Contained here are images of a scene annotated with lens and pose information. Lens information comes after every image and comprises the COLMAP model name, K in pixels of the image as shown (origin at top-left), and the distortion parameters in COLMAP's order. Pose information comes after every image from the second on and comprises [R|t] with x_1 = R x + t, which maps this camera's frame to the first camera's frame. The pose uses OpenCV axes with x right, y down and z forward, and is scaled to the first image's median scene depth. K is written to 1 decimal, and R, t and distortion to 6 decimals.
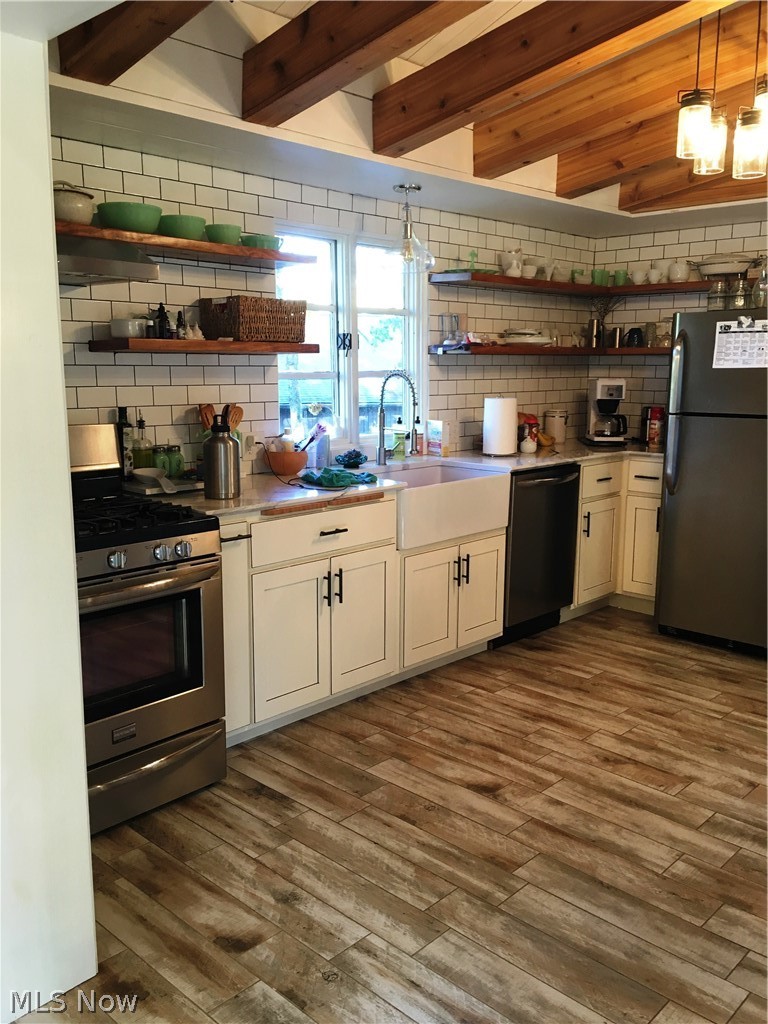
lens RADIAL K [[871.8, 0, 383.8], [0, 871.8, 511.3], [0, 0, 1]] dist [0.053316, -0.064206]
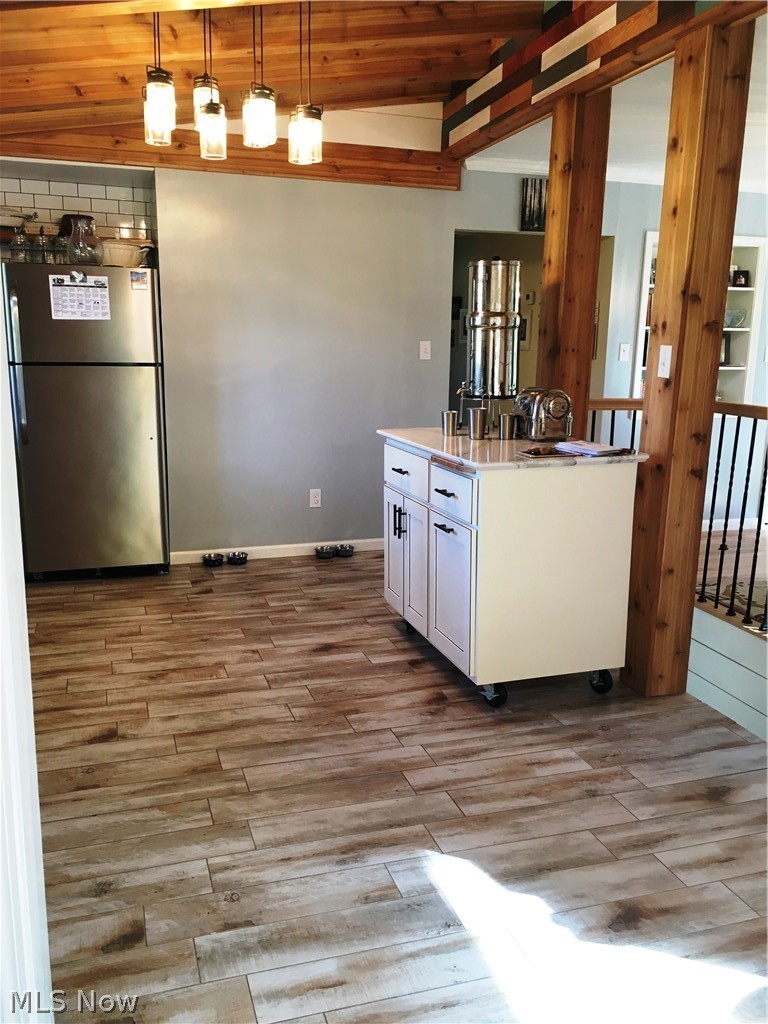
lens RADIAL K [[871.8, 0, 383.7], [0, 871.8, 510.8], [0, 0, 1]] dist [0.053316, -0.064206]
pose [[0.481060, -0.175806, 0.858879, -0.566868], [0.136809, 0.982739, 0.124533, -0.020528], [-0.865948, 0.057594, 0.496808, 0.214198]]
